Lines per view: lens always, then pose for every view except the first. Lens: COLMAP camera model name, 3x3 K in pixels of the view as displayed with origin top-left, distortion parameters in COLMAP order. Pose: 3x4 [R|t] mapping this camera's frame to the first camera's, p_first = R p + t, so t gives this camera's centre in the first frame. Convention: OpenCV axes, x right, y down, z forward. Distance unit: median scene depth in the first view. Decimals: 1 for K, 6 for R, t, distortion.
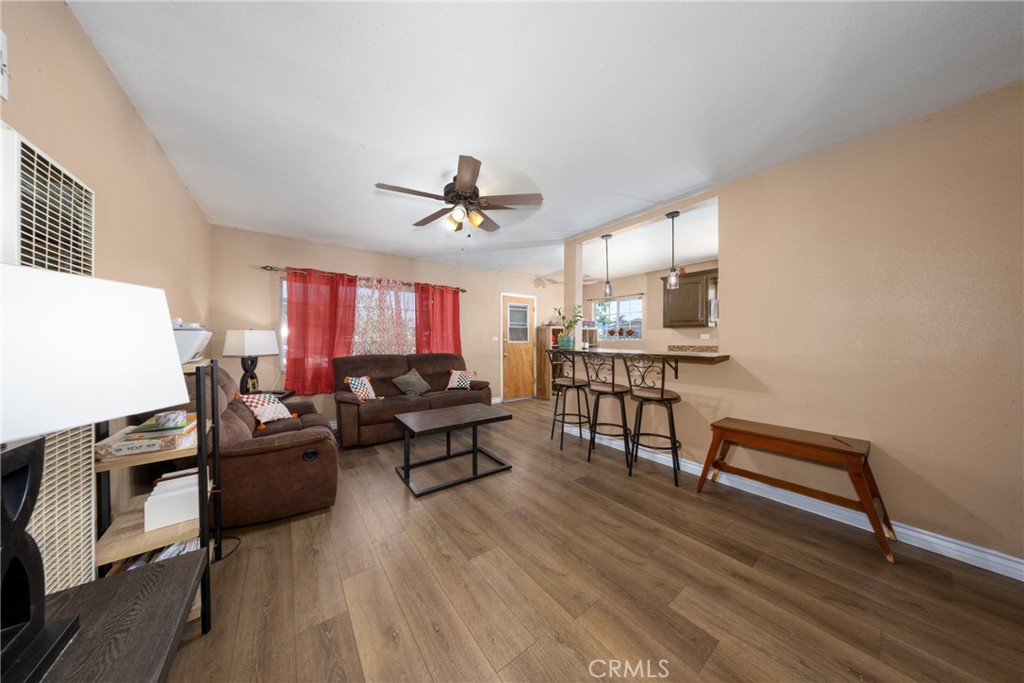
lens RADIAL K [[297.5, 0, 508.3], [0, 297.5, 339.9], [0, 0, 1]] dist [0.000436, -0.000054]
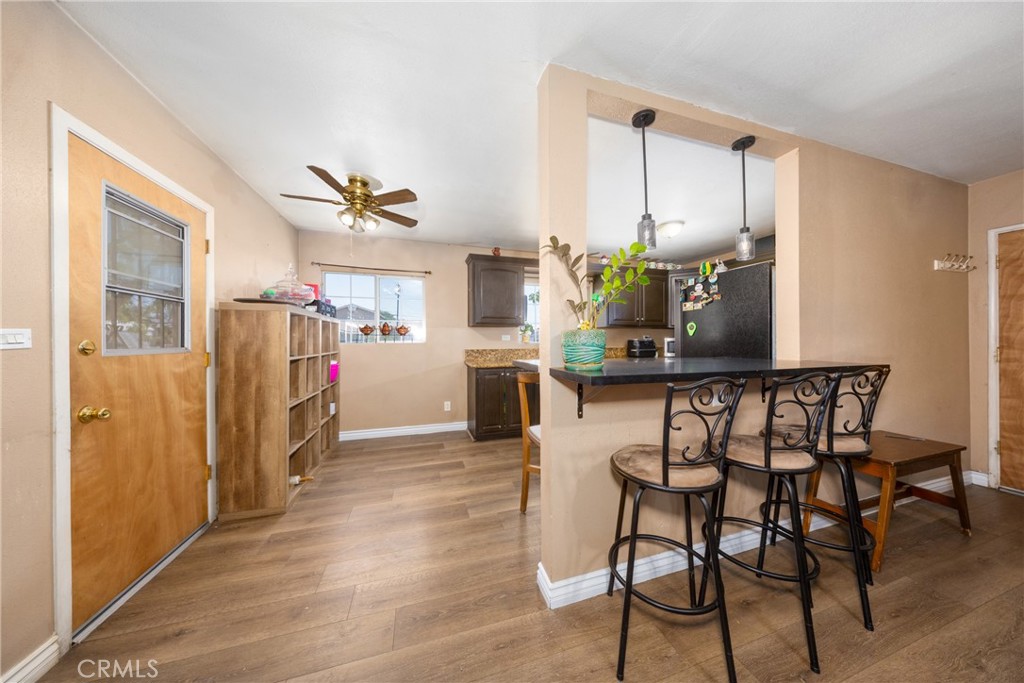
lens RADIAL K [[291.9, 0, 514.7], [0, 291.9, 339.6], [0, 0, 1]] dist [-0.015833, -0.000065]
pose [[0.335460, 0.006263, 0.942034, -0.092004], [0.006386, 0.999940, -0.008922, 0.000524], [-0.942033, 0.009009, 0.335400, 0.620153]]
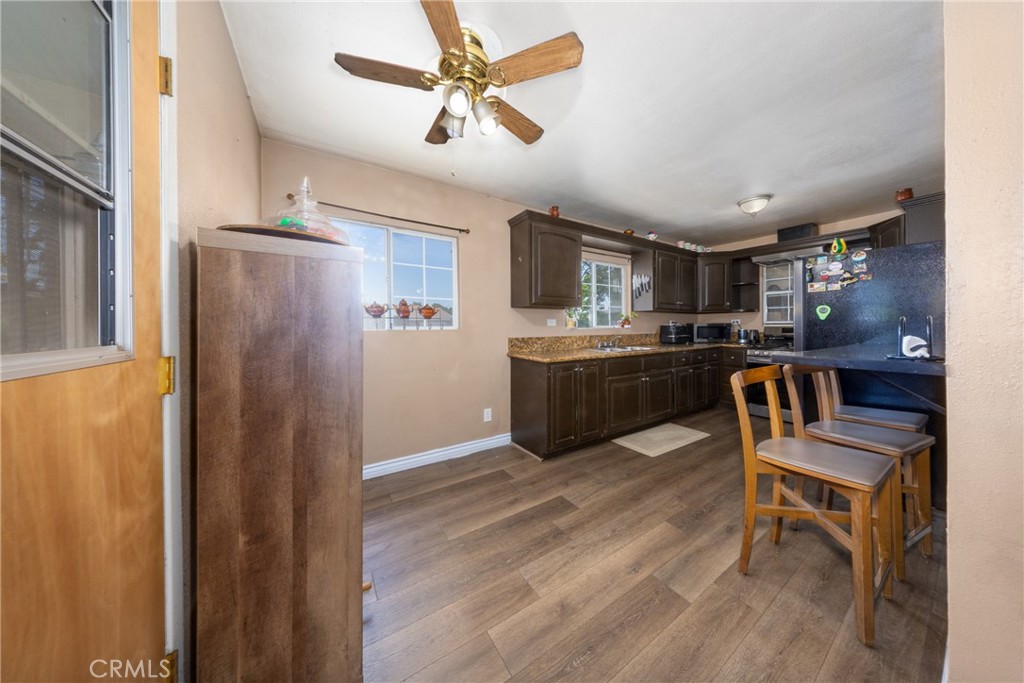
lens RADIAL K [[305.6, 0, 531.3], [0, 305.6, 326.2], [0, 0, 1]] dist [-0.008475, -0.000042]
pose [[0.067759, 0.004044, 0.997694, -0.023677], [0.008981, 0.999949, -0.004663, -0.000874], [-0.997661, 0.009276, 0.067719, 0.882993]]
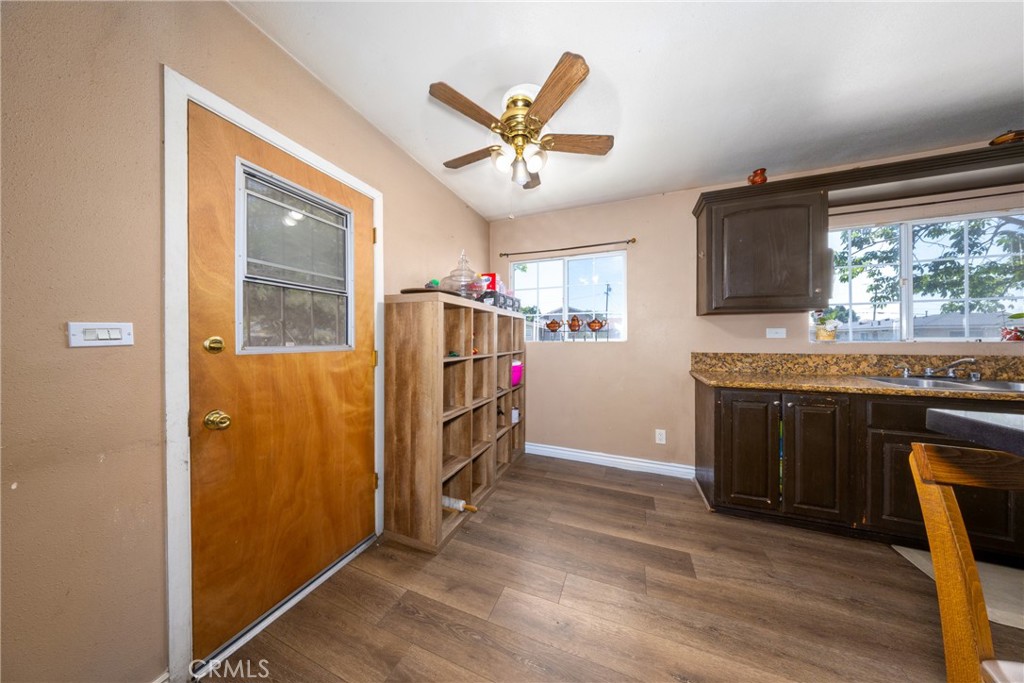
lens RADIAL K [[297.5, 0, 508.3], [0, 297.5, 339.9], [0, 0, 1]] dist [0.000436, -0.000054]
pose [[0.863264, 0.002233, 0.504748, 0.055096], [0.000461, 0.999986, -0.005212, 0.000552], [-0.504752, 0.004732, 0.863251, 0.714887]]
